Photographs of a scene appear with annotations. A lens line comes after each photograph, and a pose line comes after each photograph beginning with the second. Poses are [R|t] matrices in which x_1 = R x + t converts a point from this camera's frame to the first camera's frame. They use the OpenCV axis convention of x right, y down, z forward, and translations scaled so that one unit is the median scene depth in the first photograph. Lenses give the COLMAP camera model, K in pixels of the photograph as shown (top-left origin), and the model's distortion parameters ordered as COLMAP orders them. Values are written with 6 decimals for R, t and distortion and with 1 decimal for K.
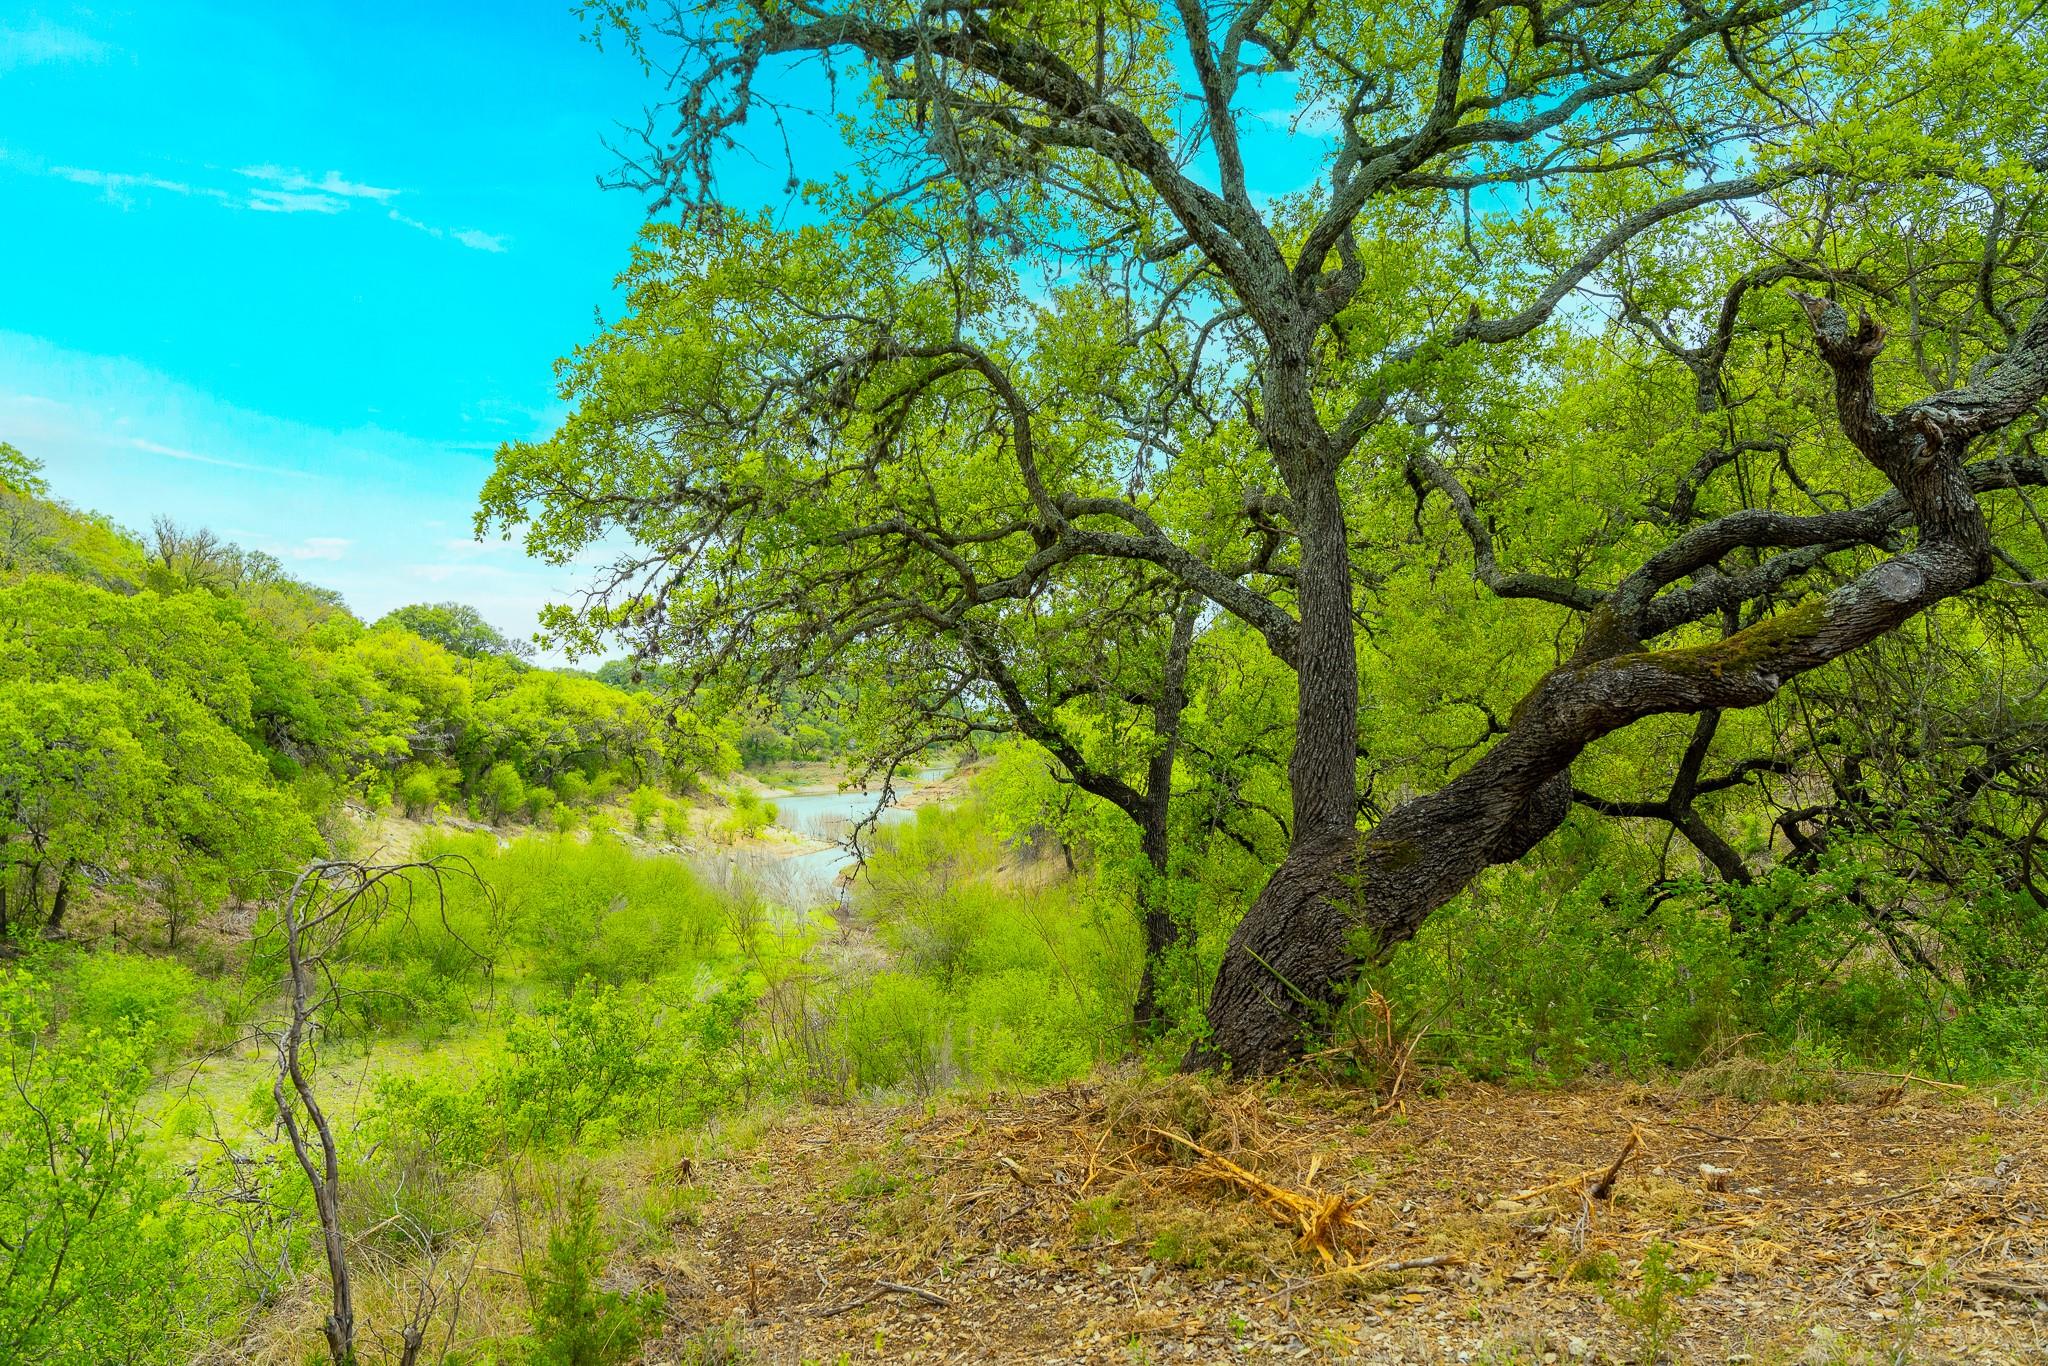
lens RADIAL K [[1419.8, 0, 1024.0], [0, 1419.8, 683.0], [0, 0, 1]] dist [0.000434, 0.001894]
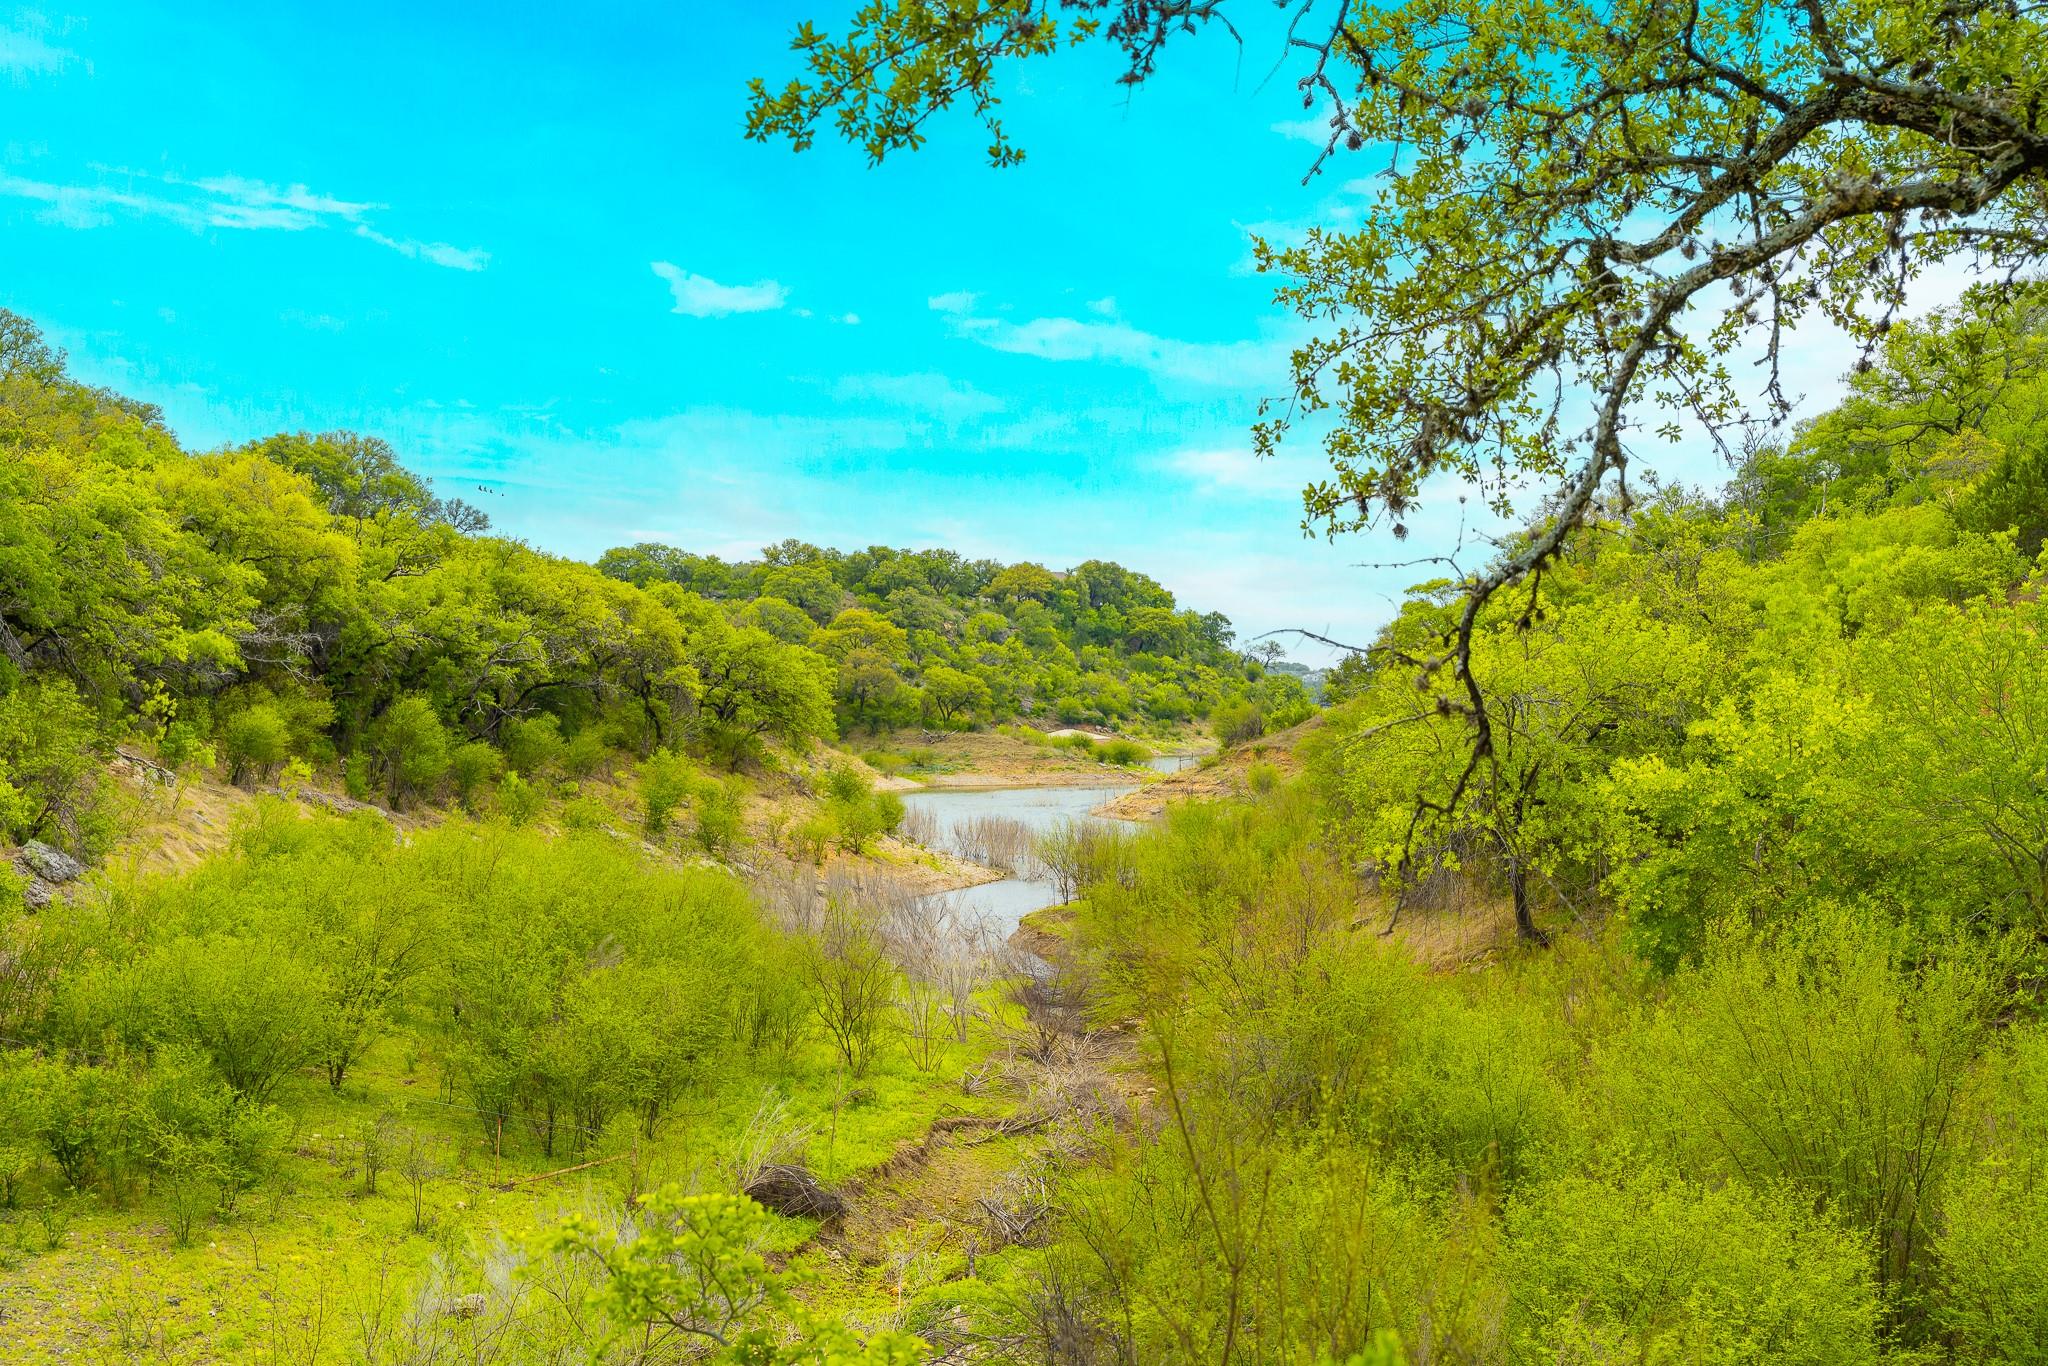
lens RADIAL K [[2462.8, 0, 1024.0], [0, 2462.8, 683.0], [0, 0, 1]] dist [0.023613, 0.008994]
pose [[0.992406, 0.033365, -0.118398, -0.025829], [-0.030038, 0.999105, 0.029774, 0.019157], [0.119285, -0.025991, 0.992520, 0.104263]]
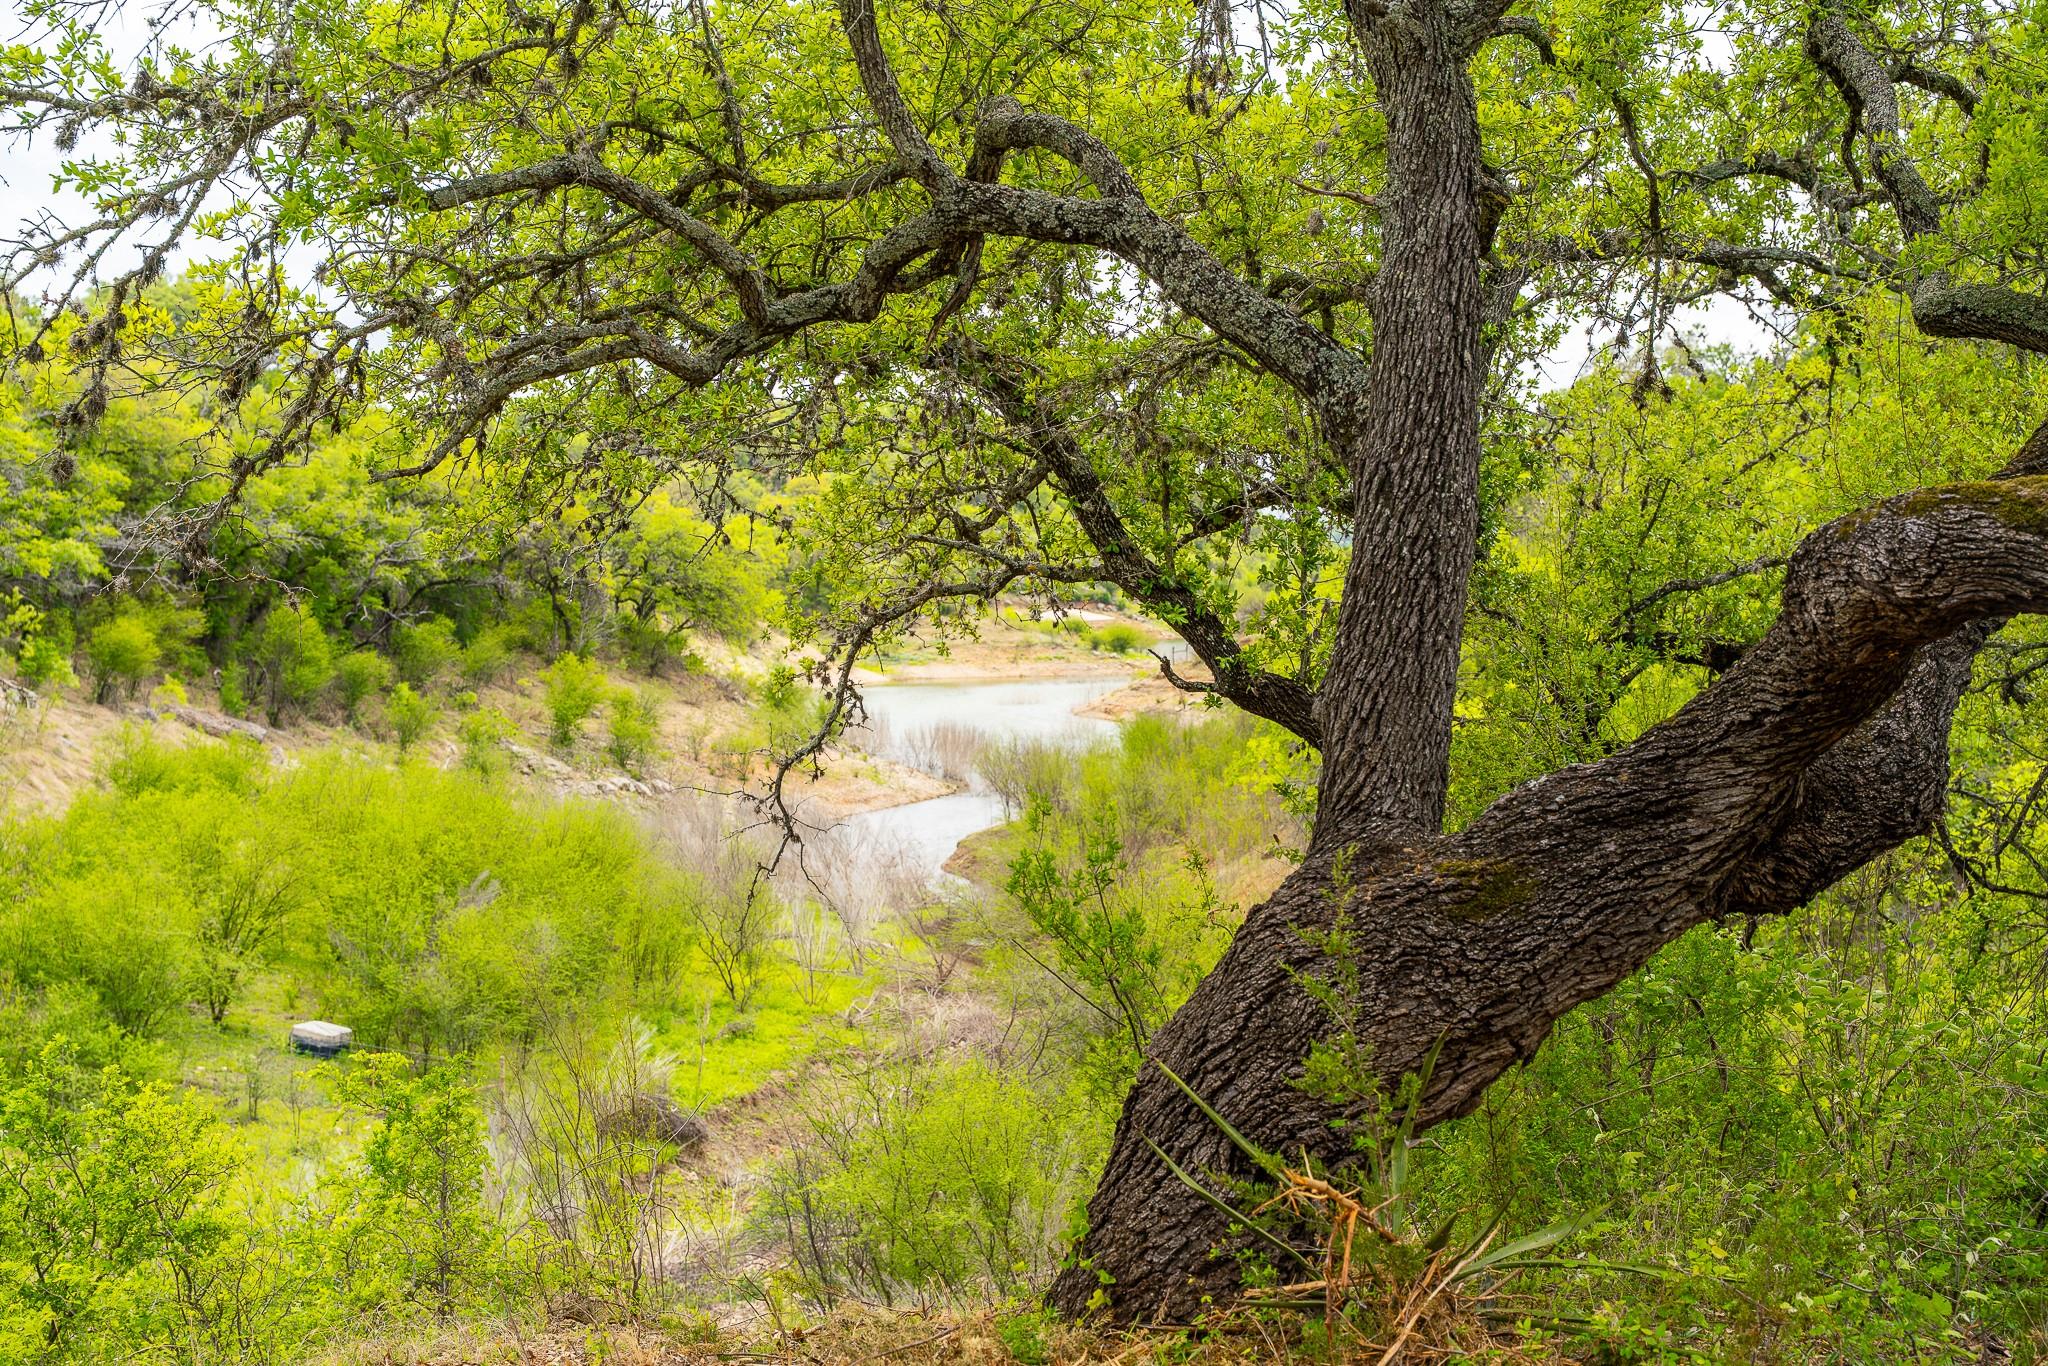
lens RADIAL K [[2955.6, 0, 1024.0], [0, 2955.6, 683.0], [0, 0, 1]] dist [0.055064, 0.051758]
pose [[0.992208, 0.034535, -0.119715, 0.015551], [-0.025406, 0.996710, 0.076963, -0.001380], [0.121979, -0.073322, 0.989821, 0.000257]]
